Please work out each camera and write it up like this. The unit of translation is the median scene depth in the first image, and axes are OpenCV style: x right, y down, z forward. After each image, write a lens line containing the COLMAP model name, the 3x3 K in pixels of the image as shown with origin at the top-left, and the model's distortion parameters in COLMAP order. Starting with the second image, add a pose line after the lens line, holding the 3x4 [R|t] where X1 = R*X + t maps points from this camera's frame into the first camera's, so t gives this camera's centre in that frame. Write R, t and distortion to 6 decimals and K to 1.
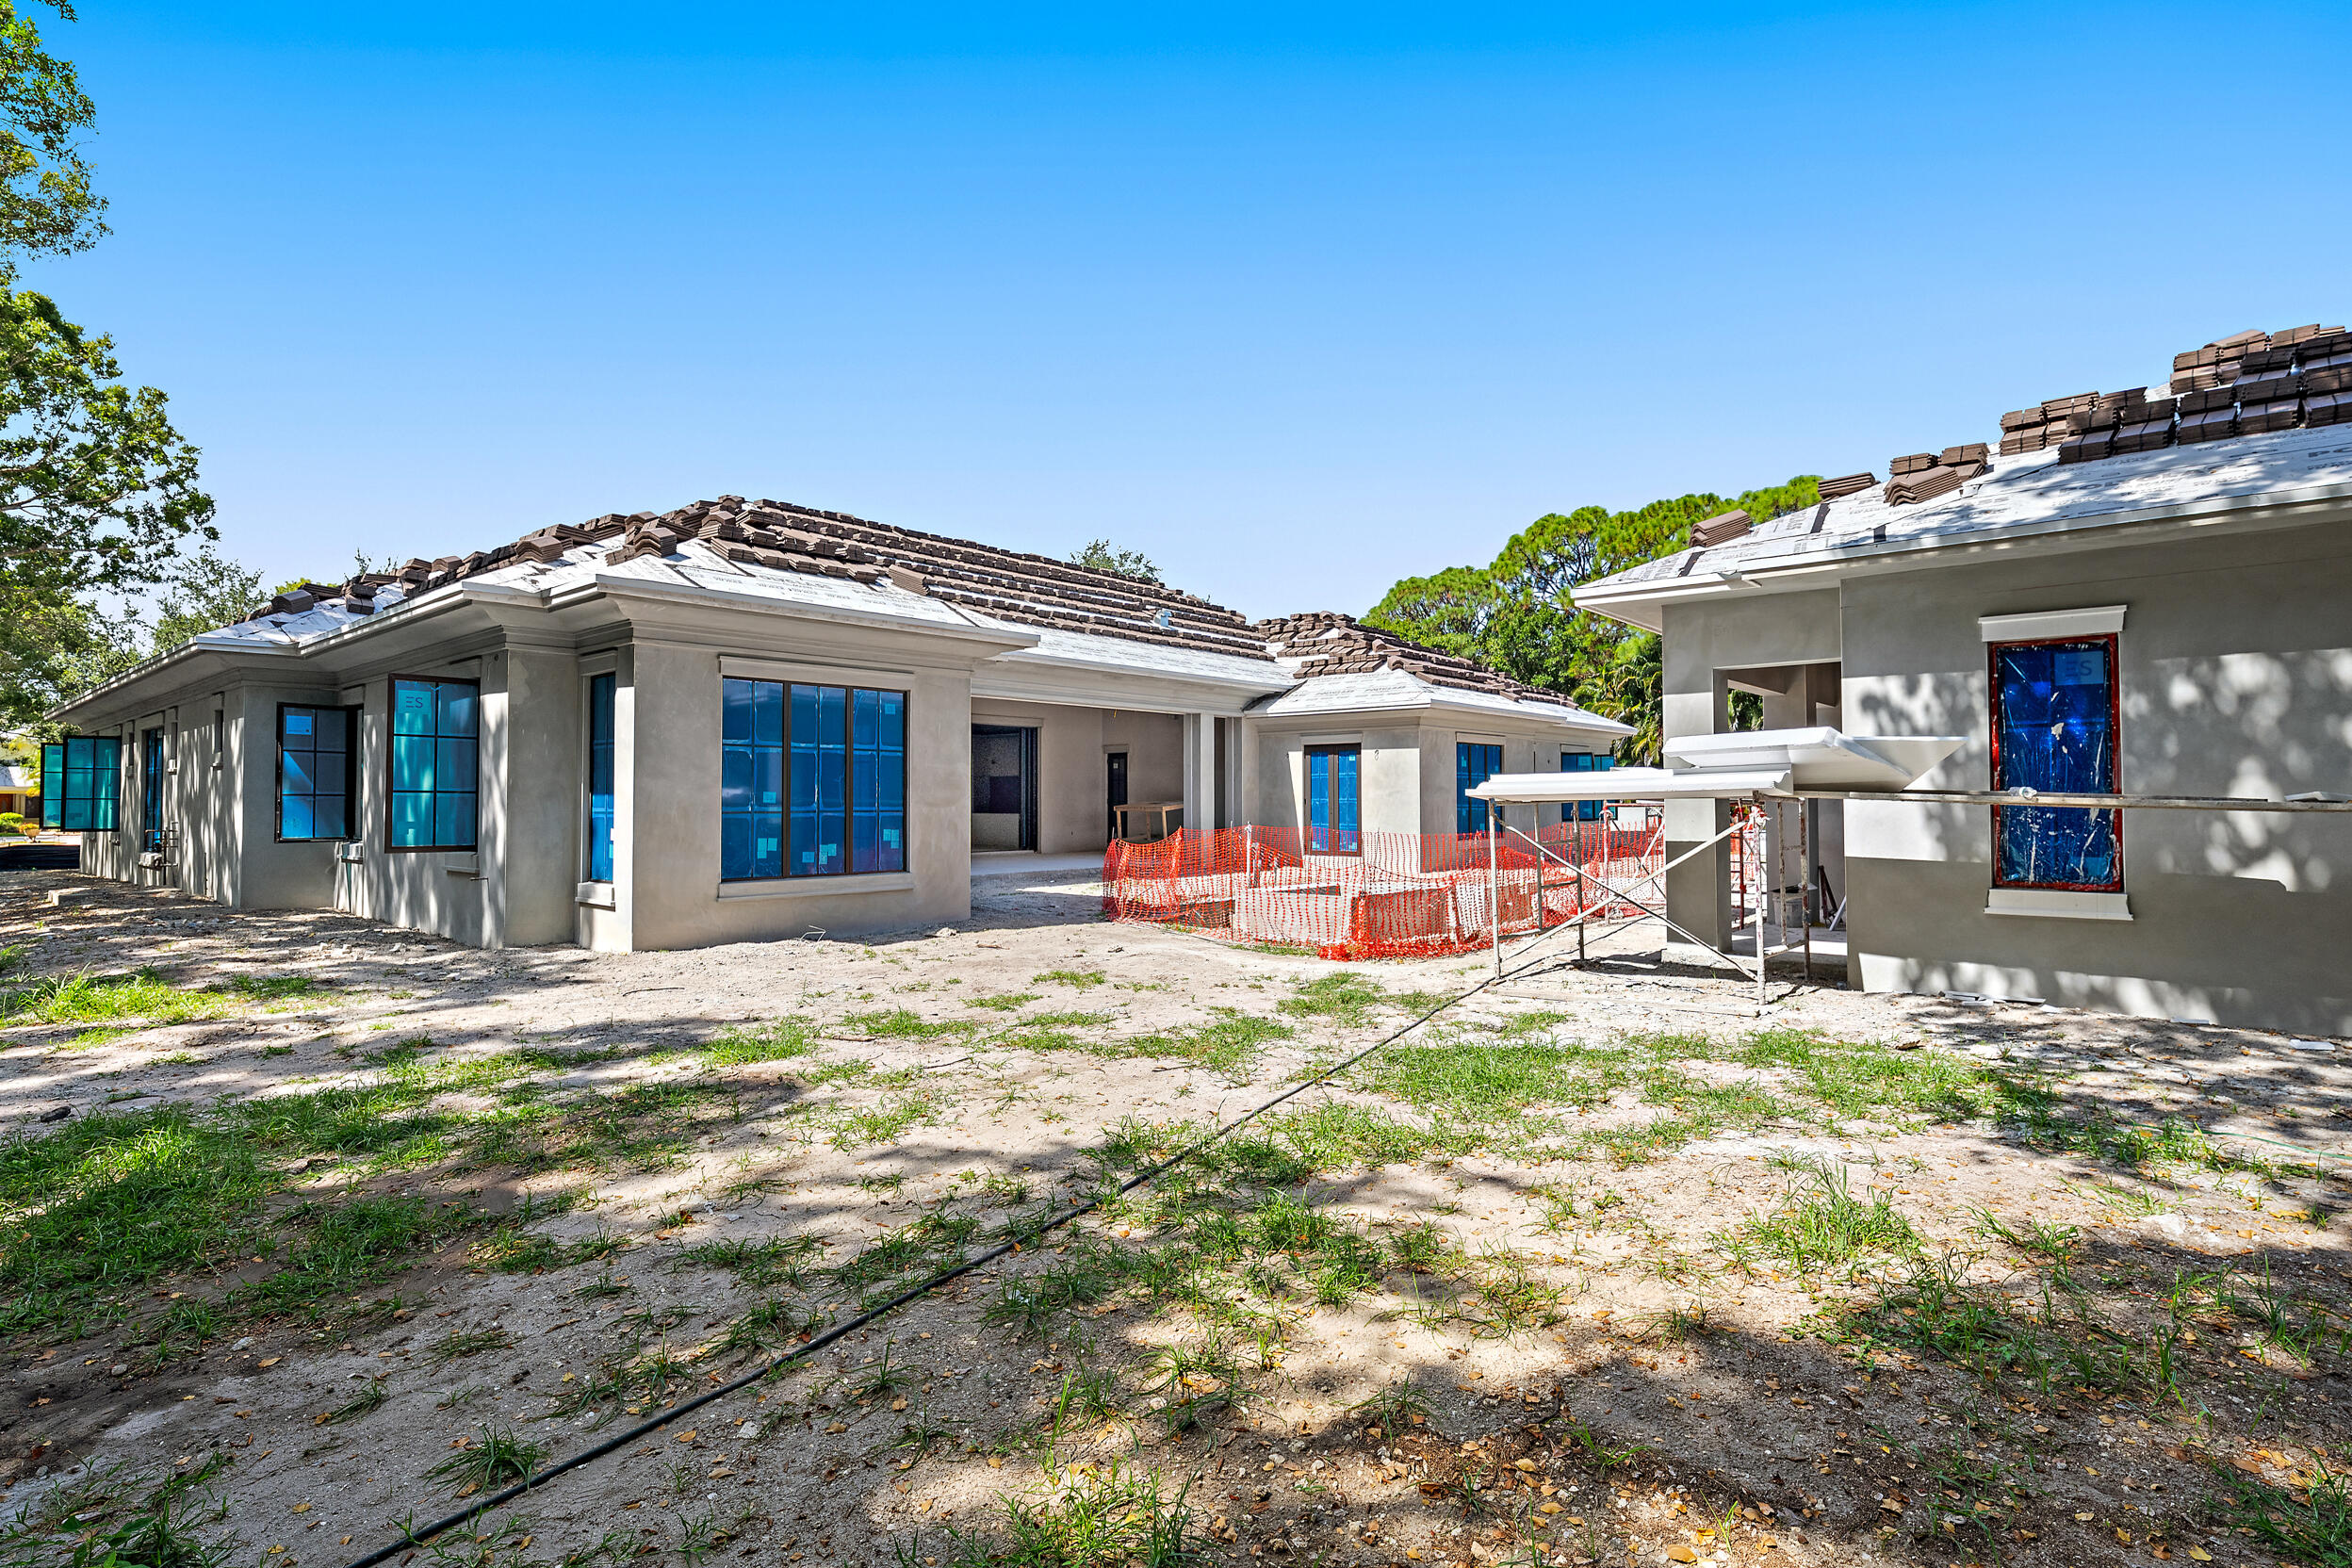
lens RADIAL K [[1157.9, 0, 1180.2], [0, 1157.9, 781.8], [0, 0, 1]] dist [-0.000911, -0.001166]
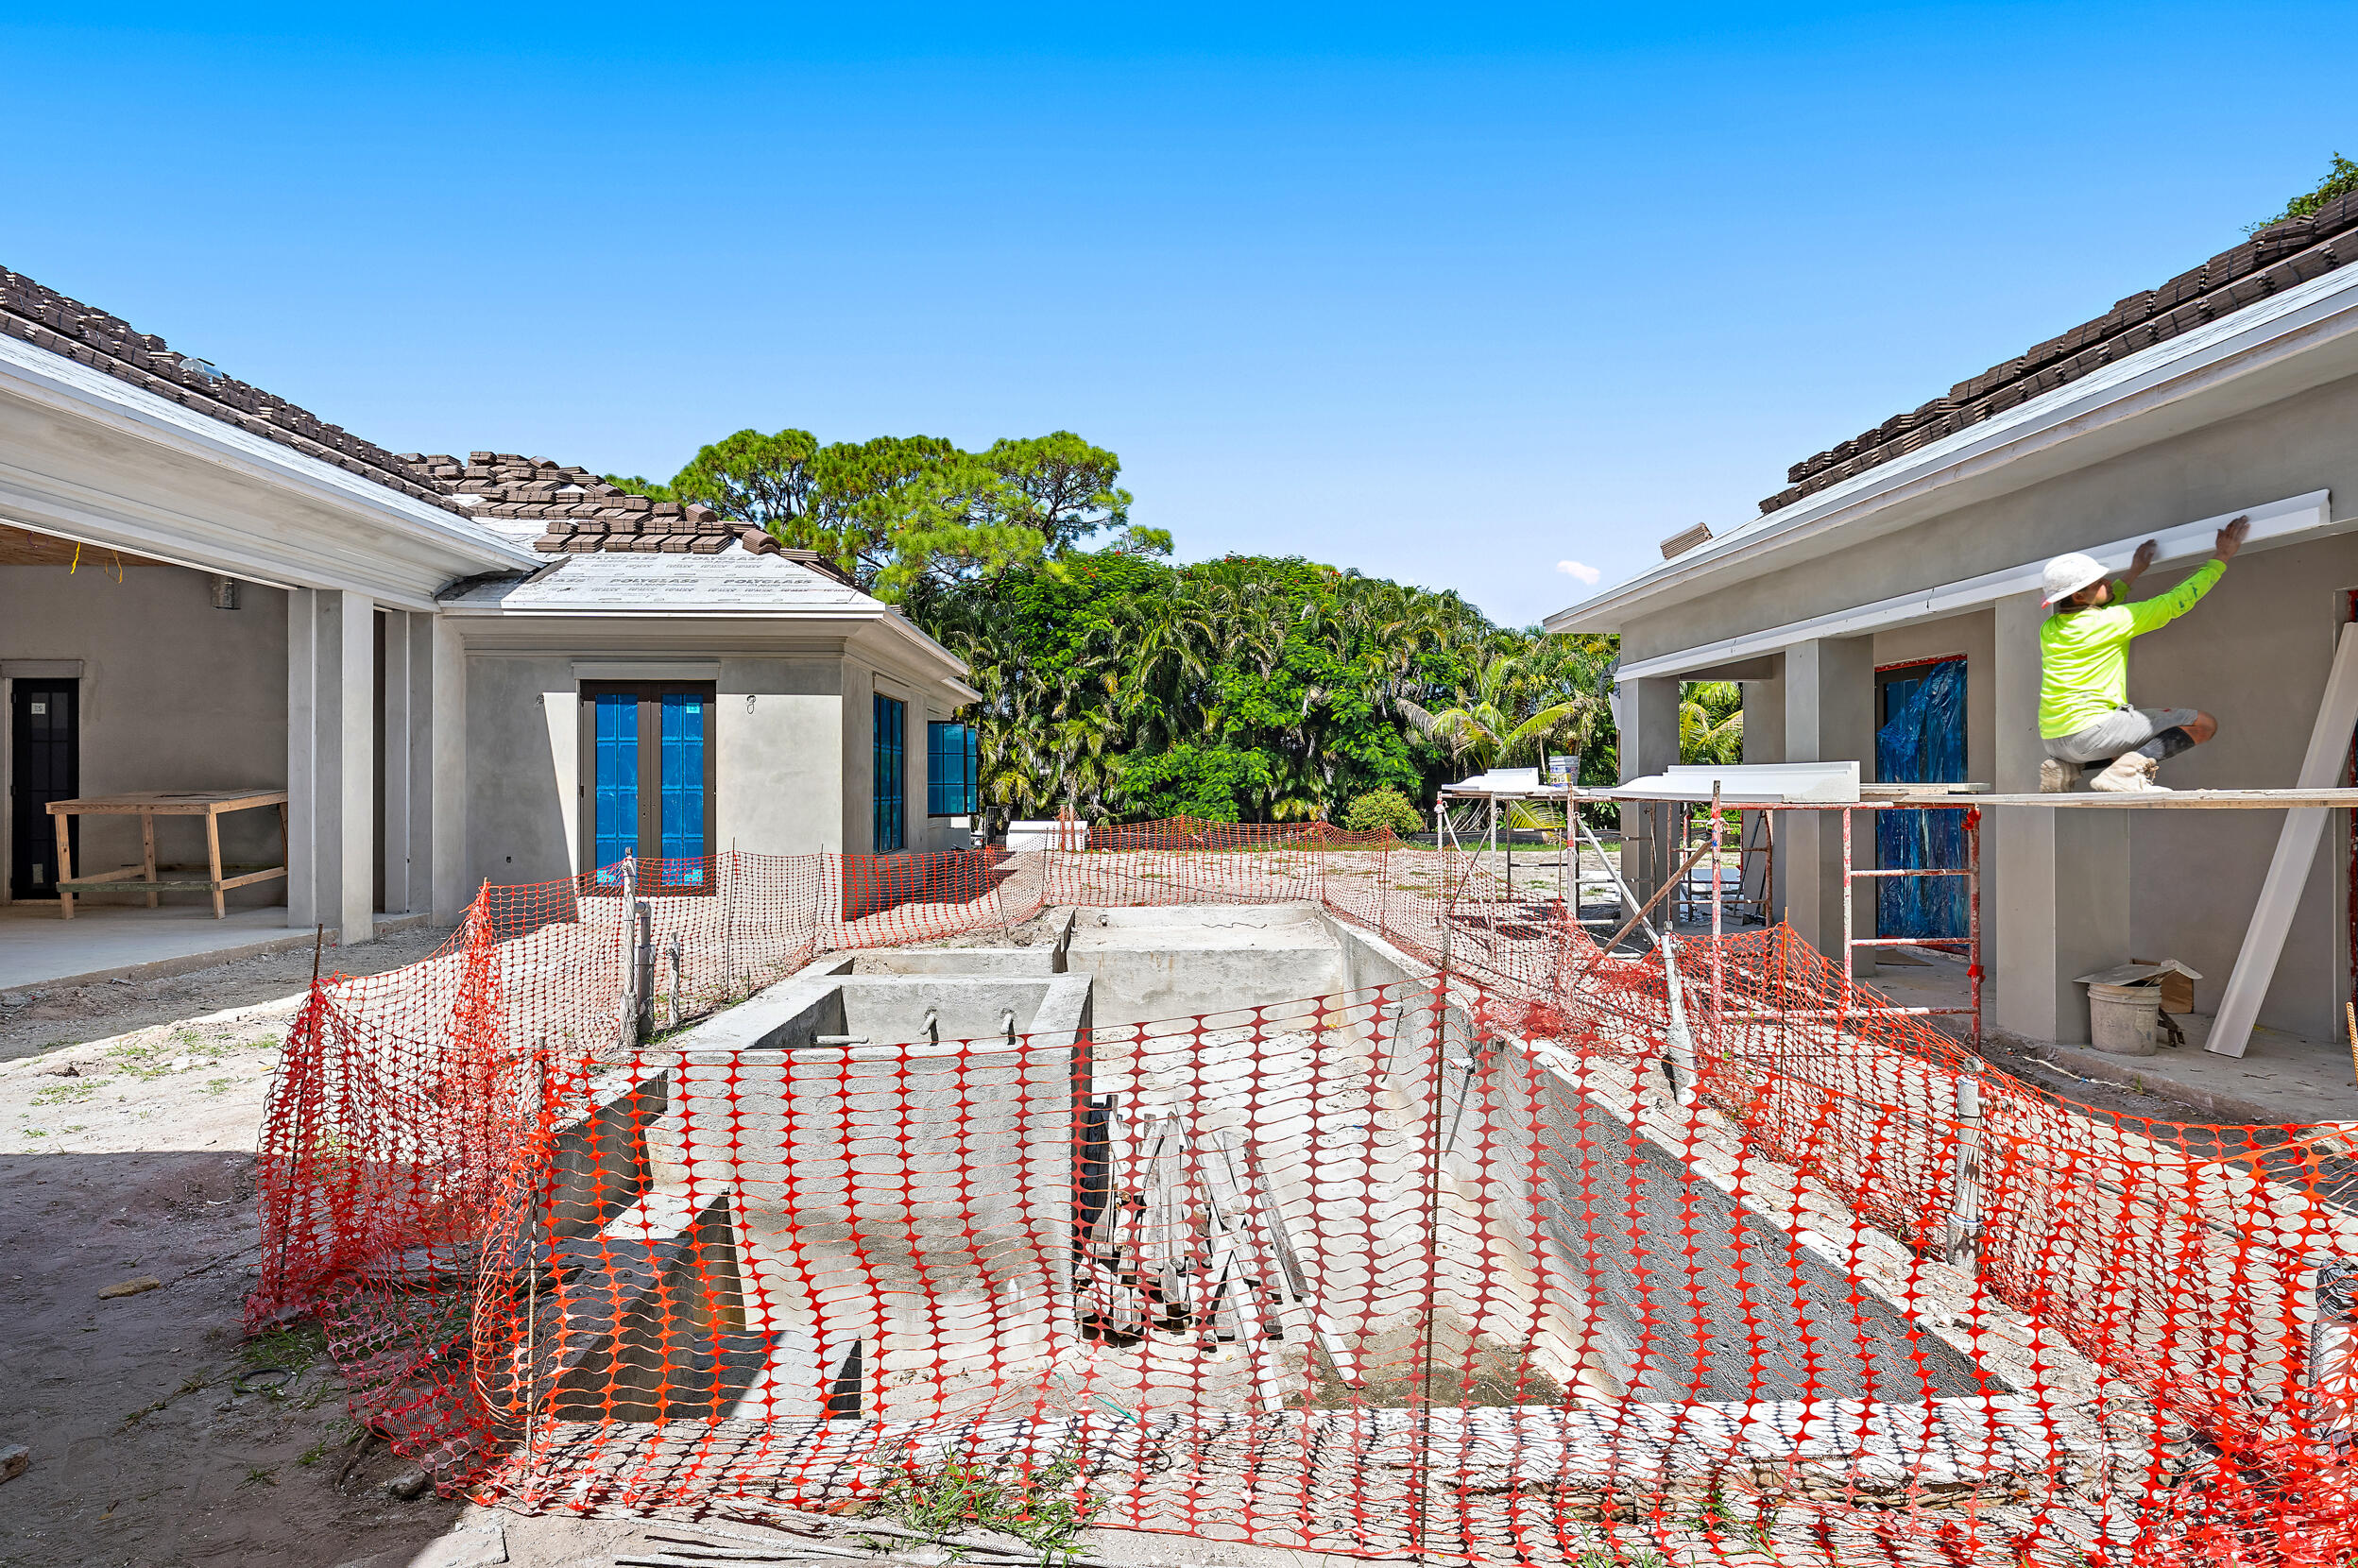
lens RADIAL K [[1179.3, 0, 1184.7], [0, 1179.3, 785.4], [0, 0, 1]] dist [-0.003300, -0.000057]
pose [[0.720620, 0.002768, 0.693325, -0.100779], [-0.013012, 0.999870, 0.009532, 0.010204], [-0.693208, -0.015891, 0.720562, 0.752211]]
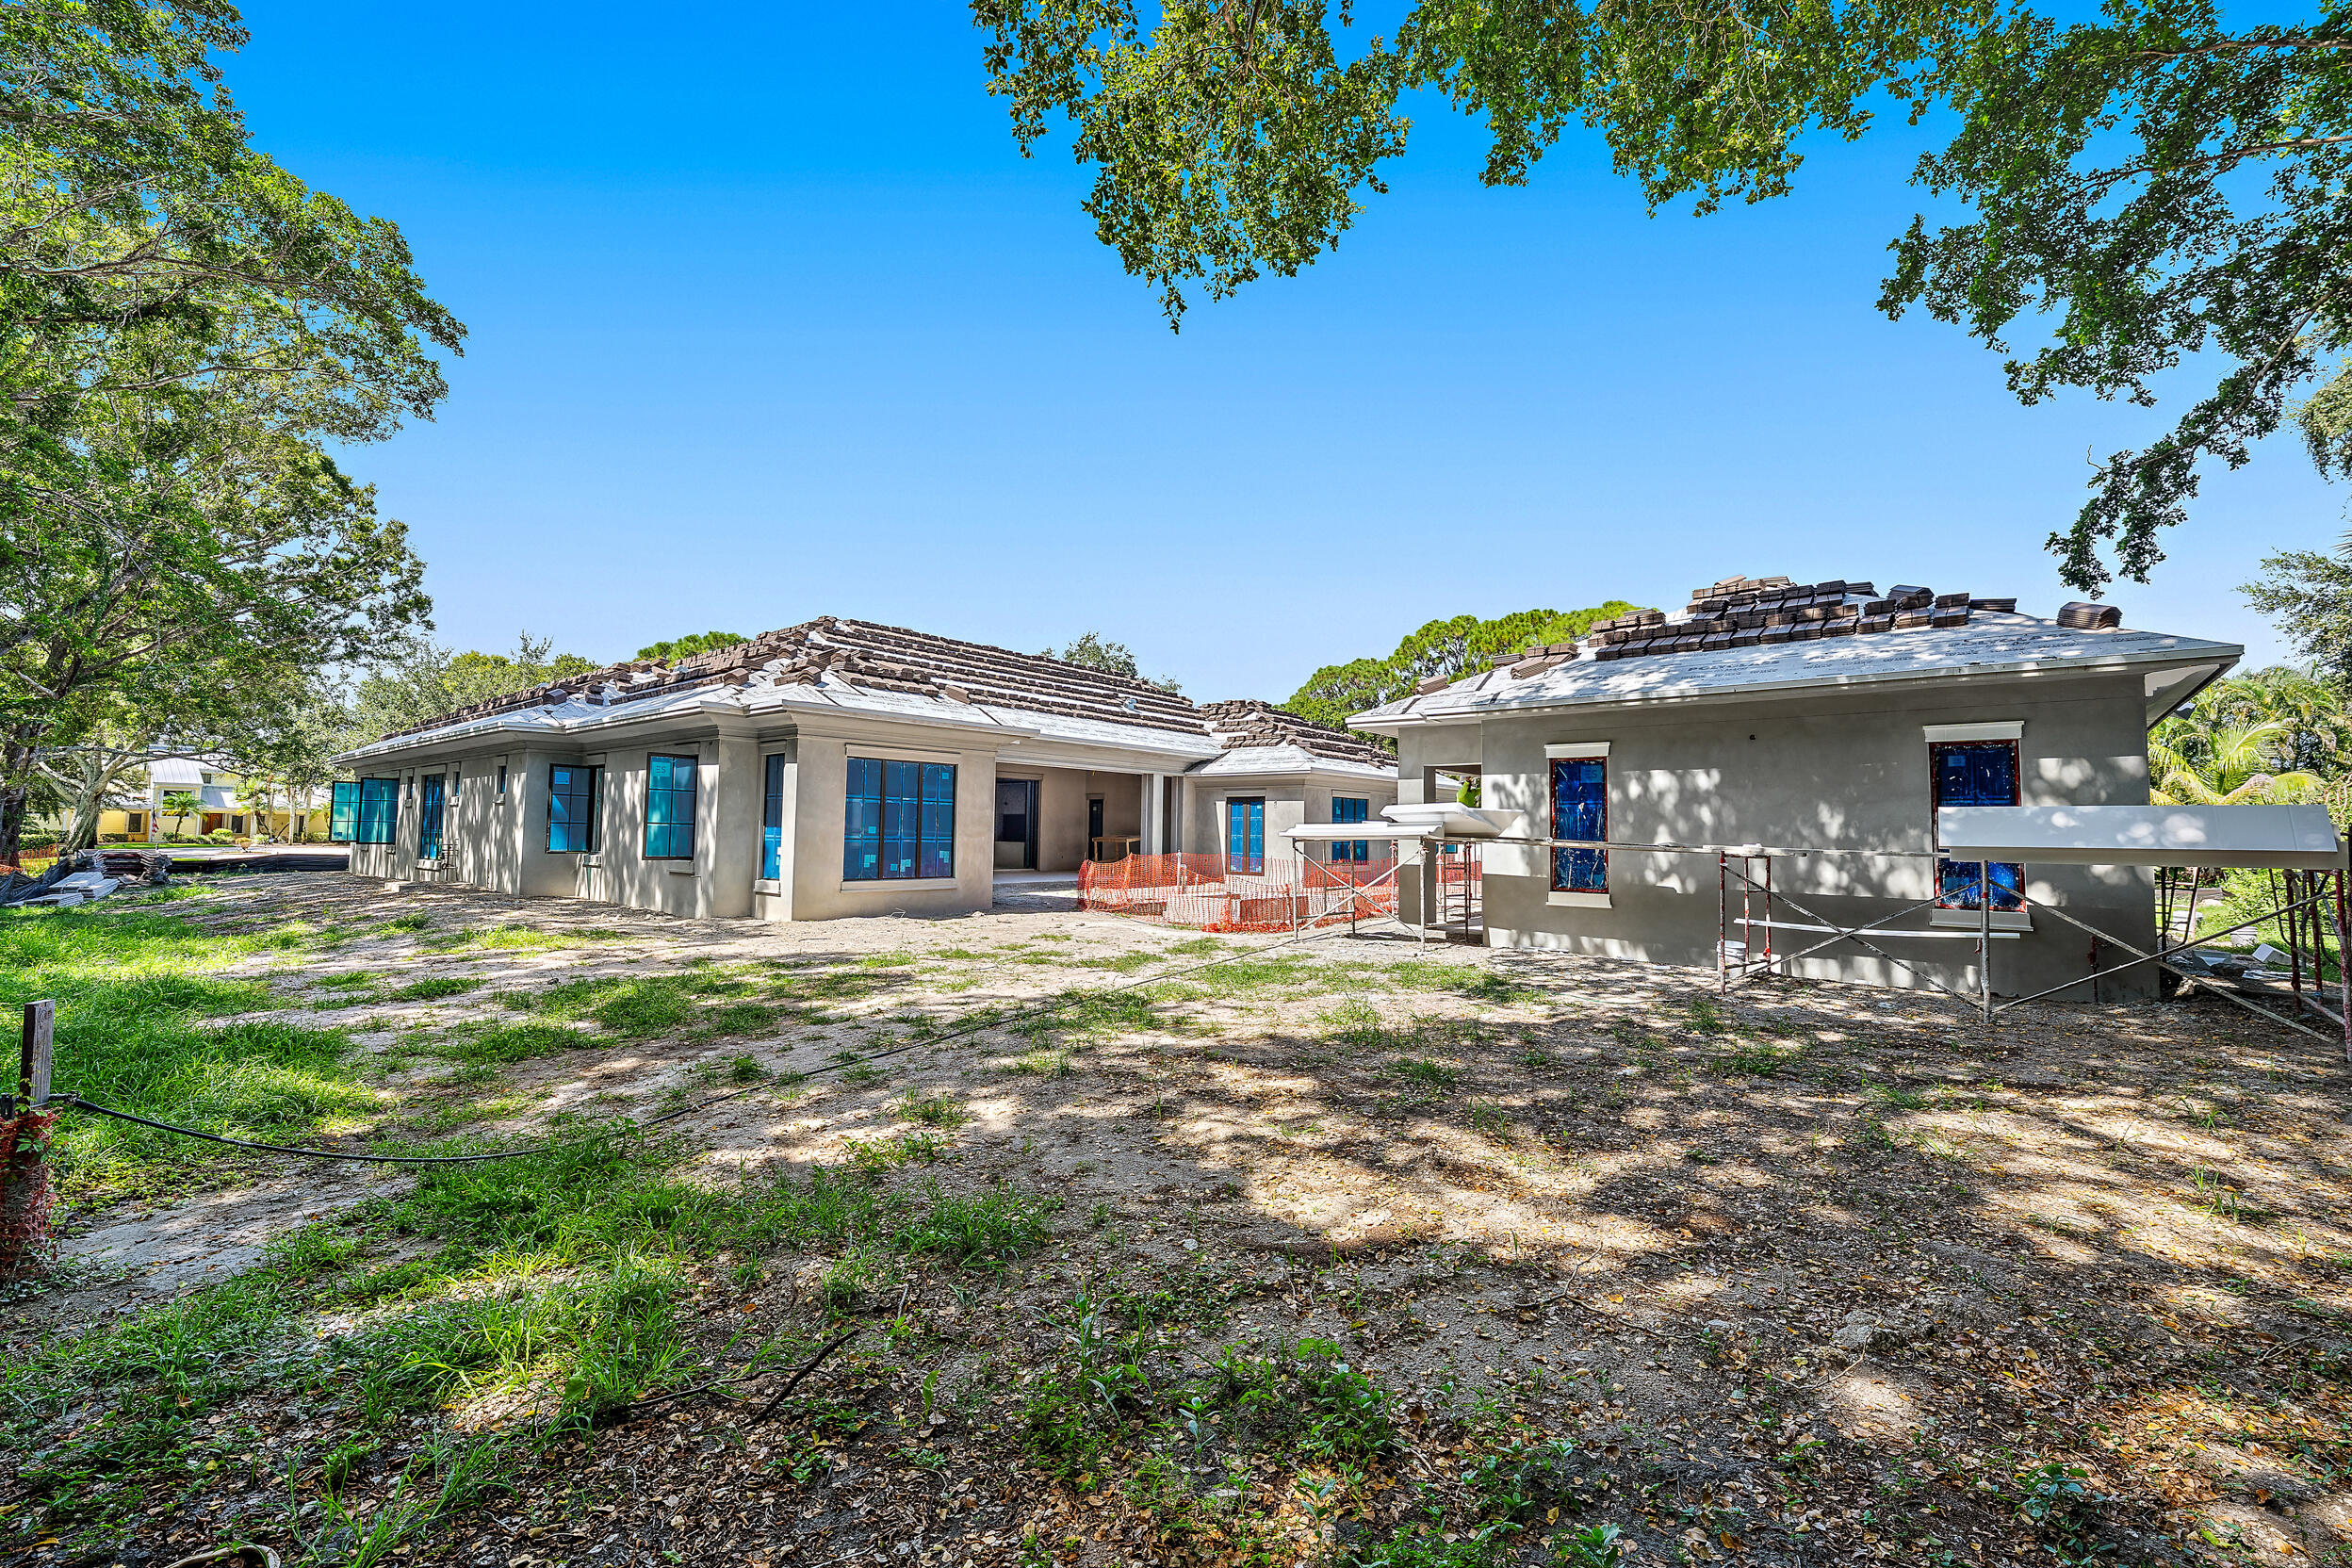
lens RADIAL K [[965.4, 0, 1174.2], [0, 965.4, 772.9], [0, 0, 1]] dist [0.003632, -0.000049]
pose [[0.999754, 0.016811, 0.014456, 0.042473], [-0.016125, 0.998798, -0.046286, -0.009097], [-0.015217, 0.046041, 0.998824, -0.307608]]
